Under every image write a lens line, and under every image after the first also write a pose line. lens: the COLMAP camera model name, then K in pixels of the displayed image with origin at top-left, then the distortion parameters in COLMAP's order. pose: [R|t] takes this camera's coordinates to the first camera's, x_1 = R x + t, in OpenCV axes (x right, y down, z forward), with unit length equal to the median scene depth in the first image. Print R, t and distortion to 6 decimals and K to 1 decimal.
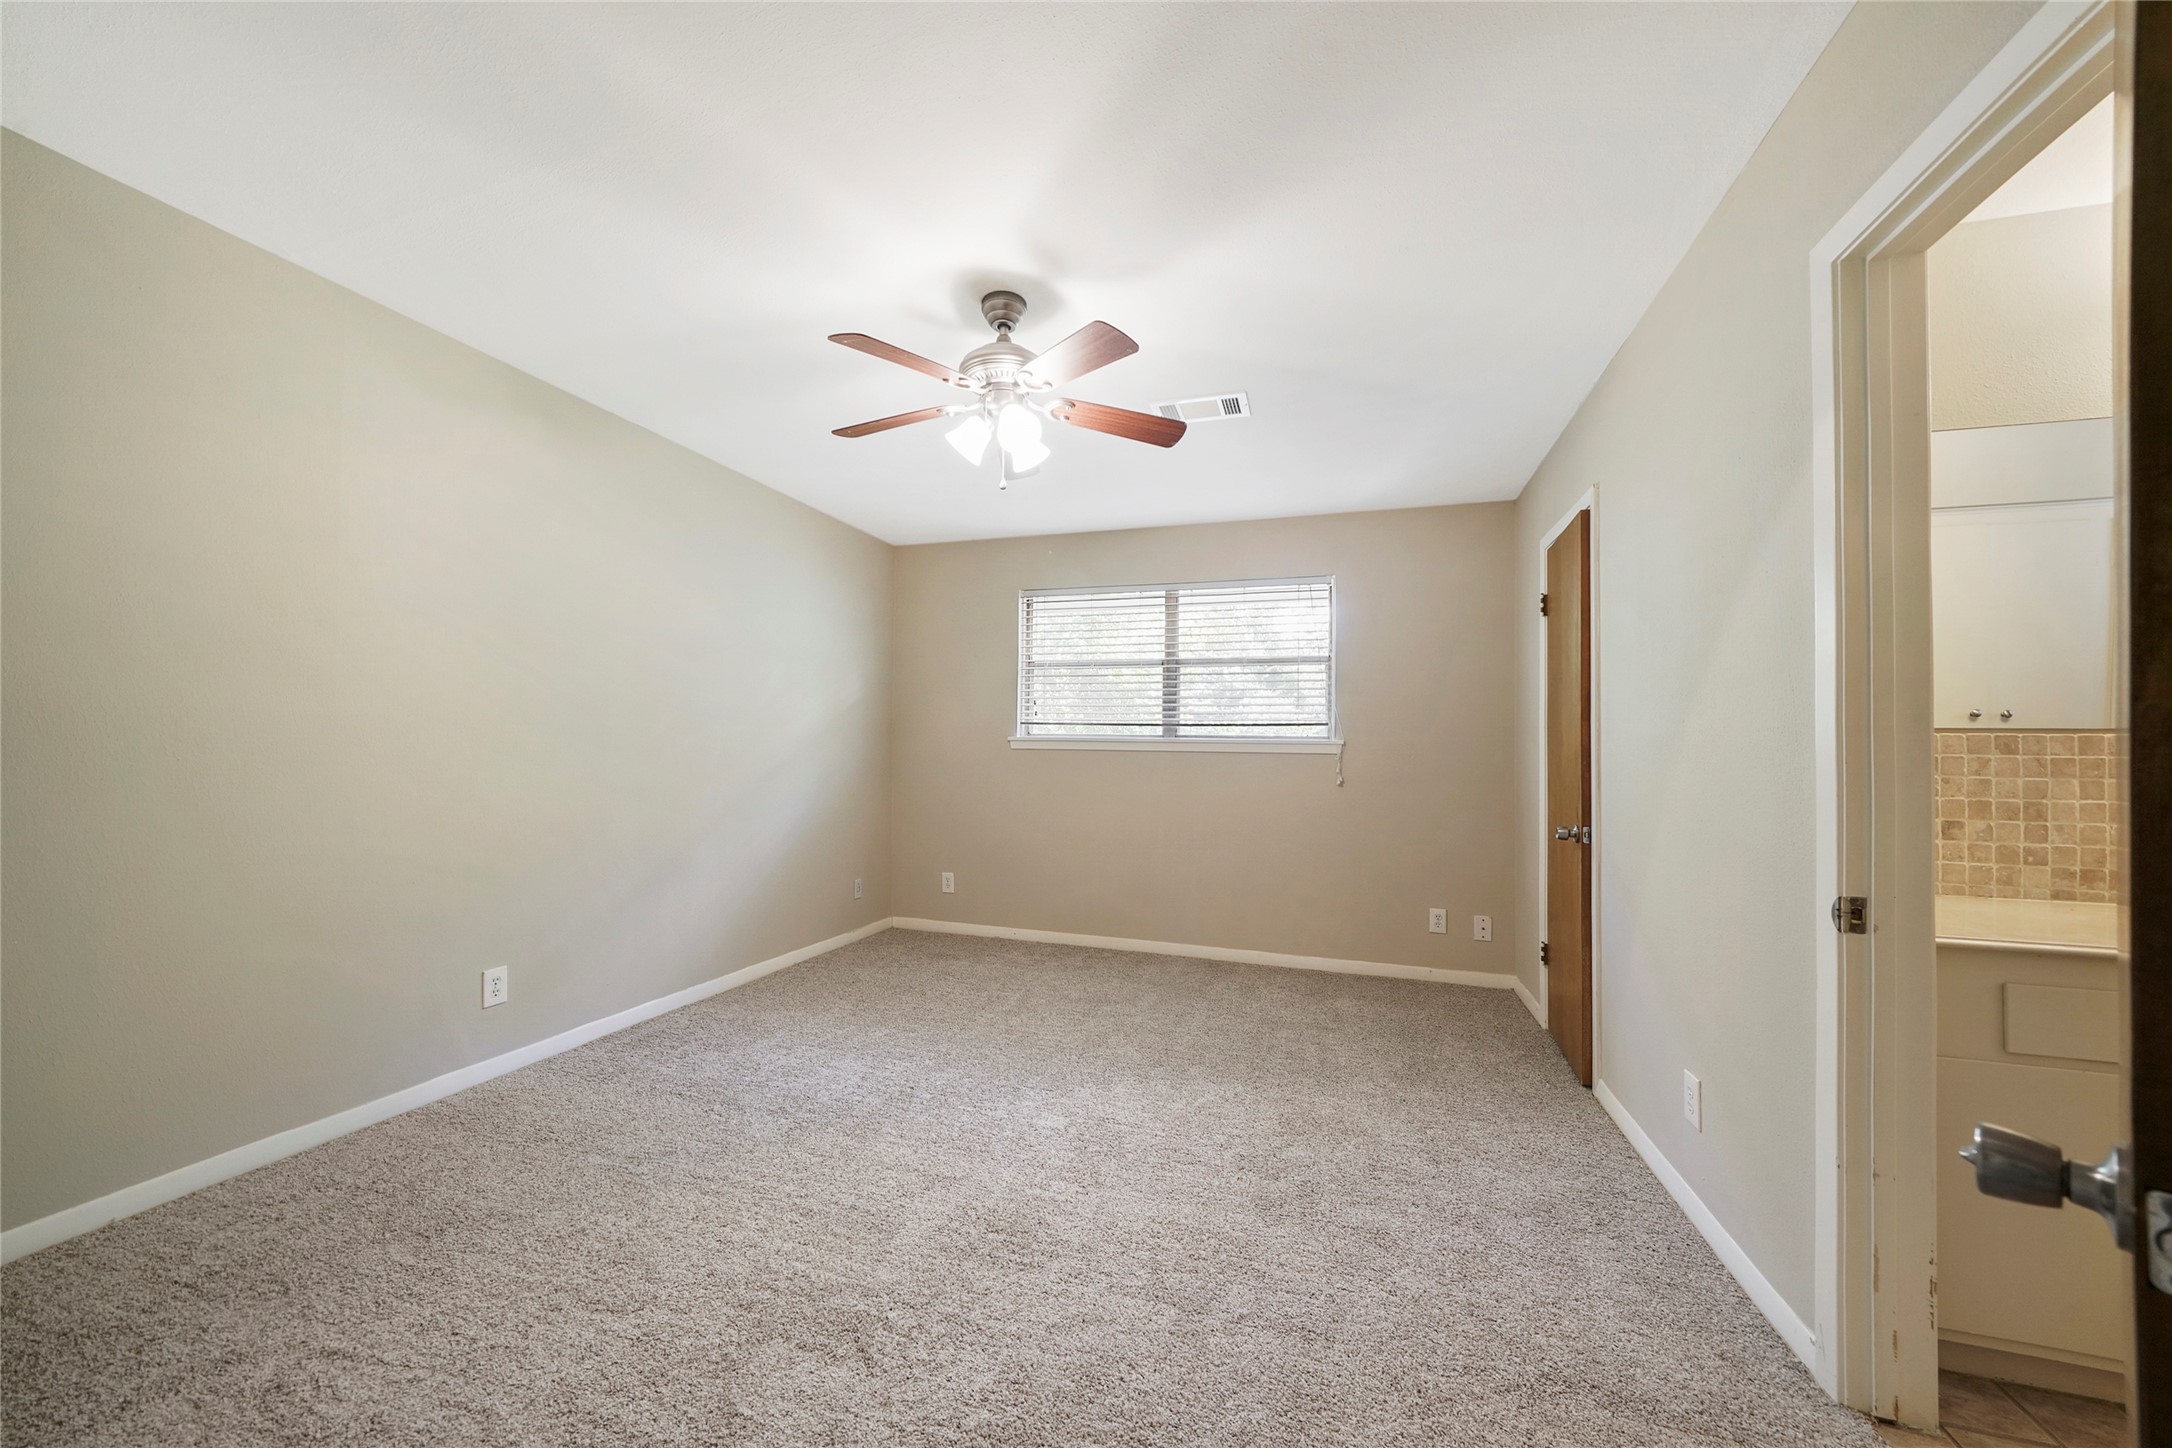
lens RADIAL K [[772.9, 0, 1089.4], [0, 772.9, 736.8], [0, 0, 1]] dist [-0.017226, -0.000086]
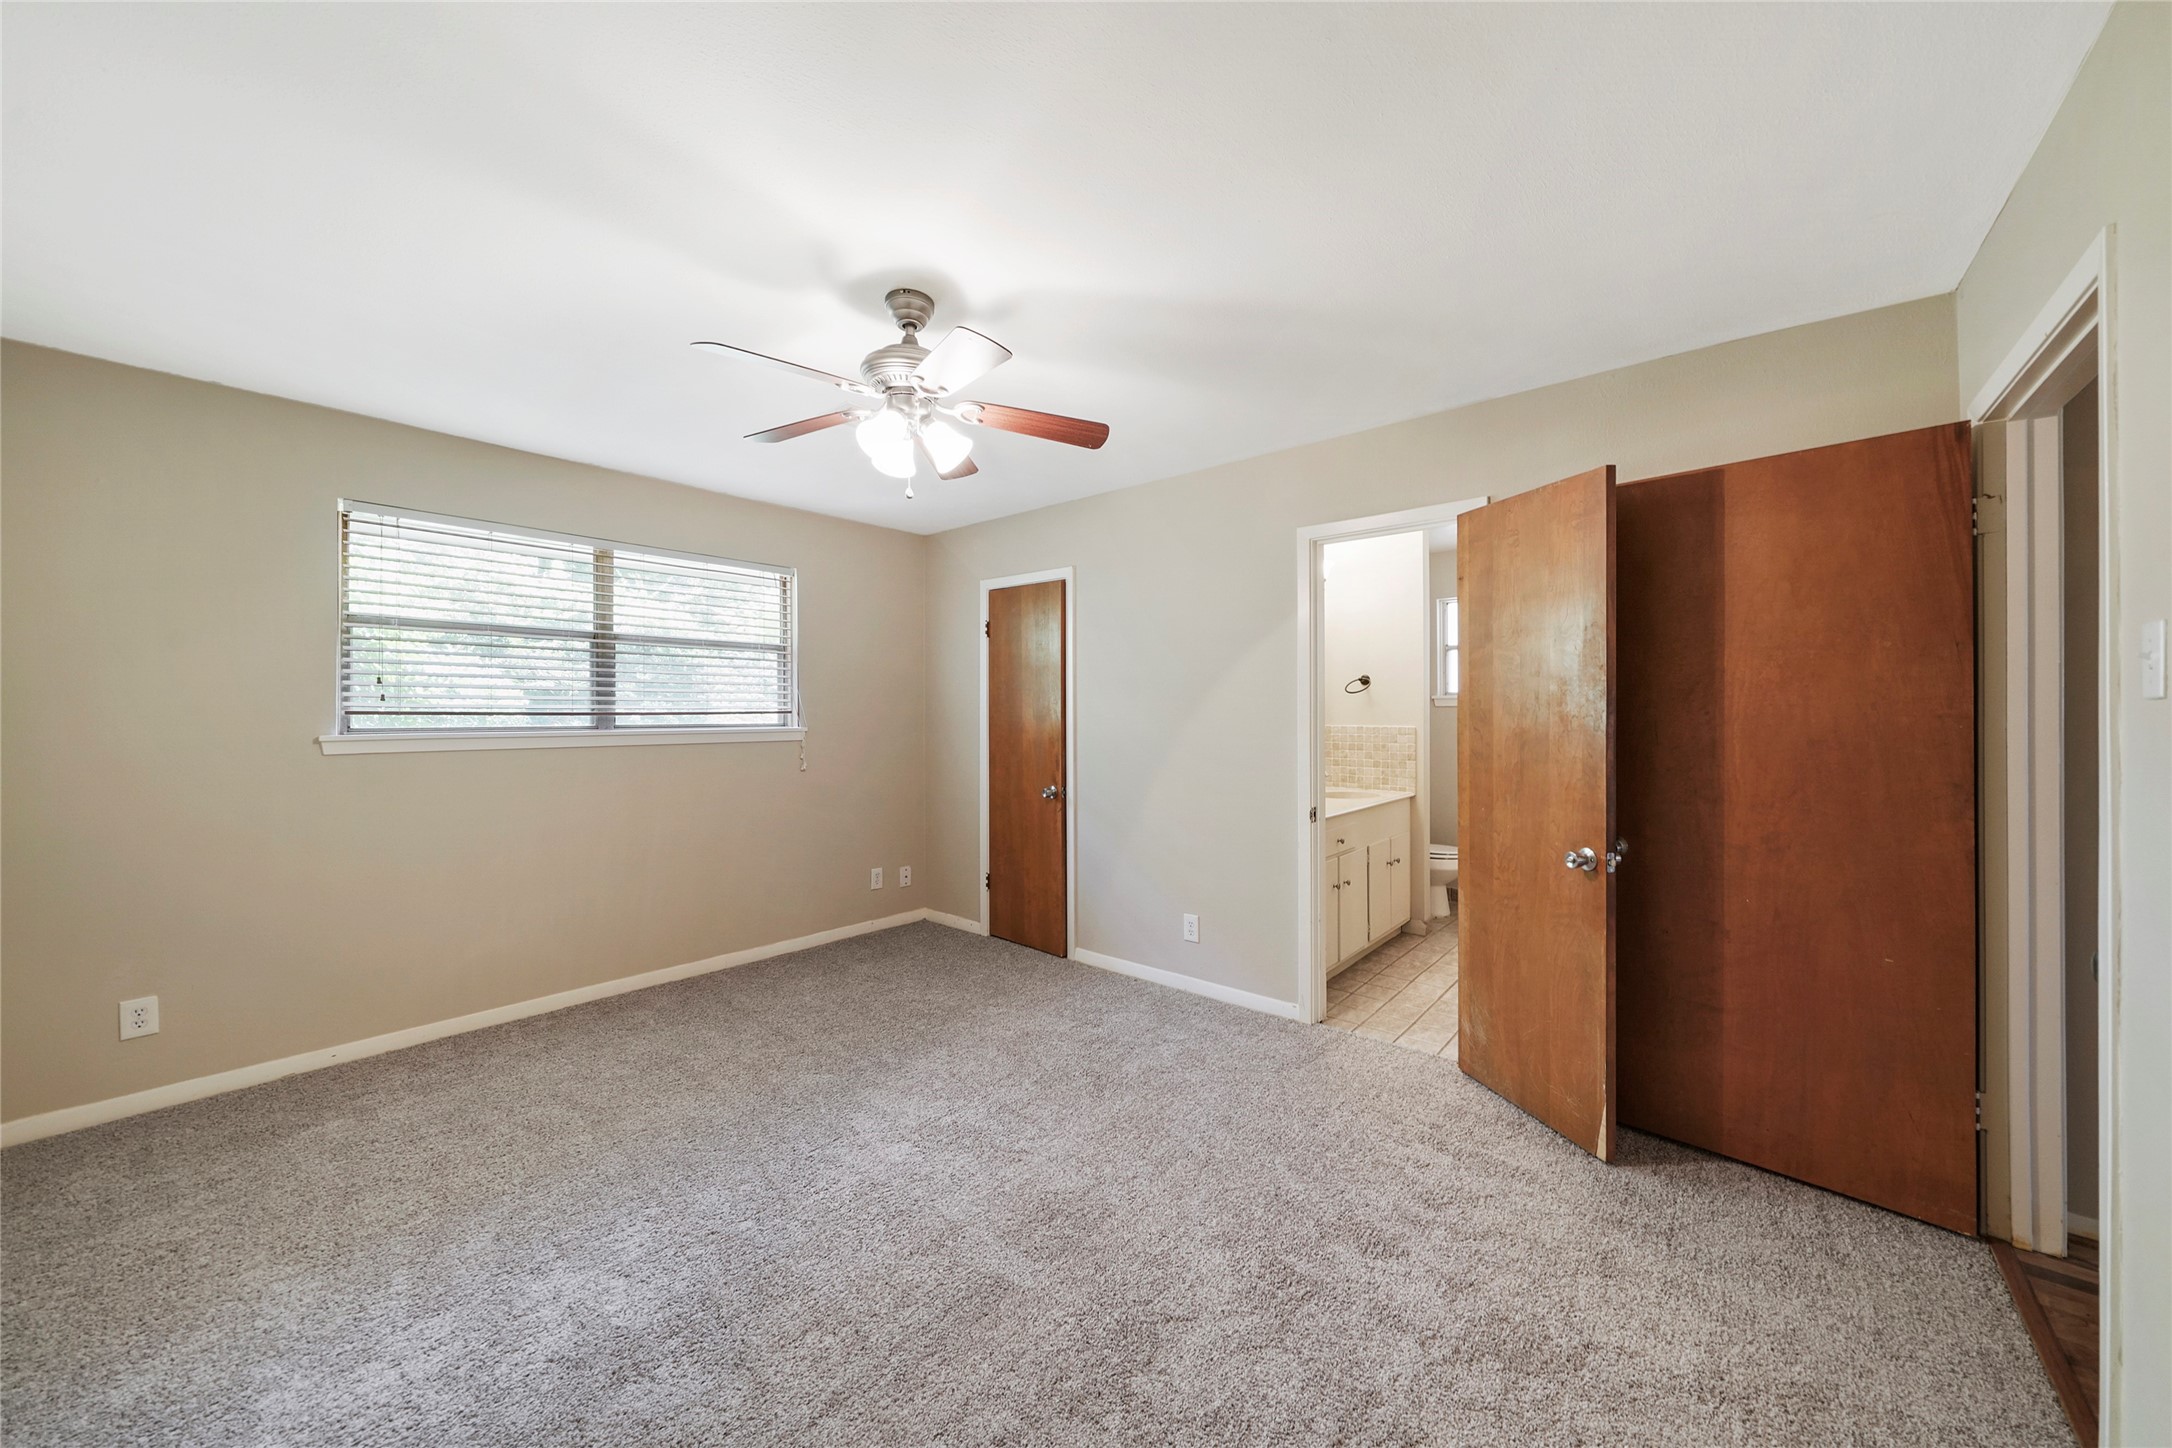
lens RADIAL K [[775.8, 0, 1085.8], [0, 775.8, 697.7], [0, 0, 1]] dist [-0.001043, -0.000238]
pose [[0.385869, -0.001964, 0.922552, -0.476223], [-0.008787, 0.999945, 0.005805, -0.043749], [-0.922512, -0.010347, 0.385830, 0.229409]]
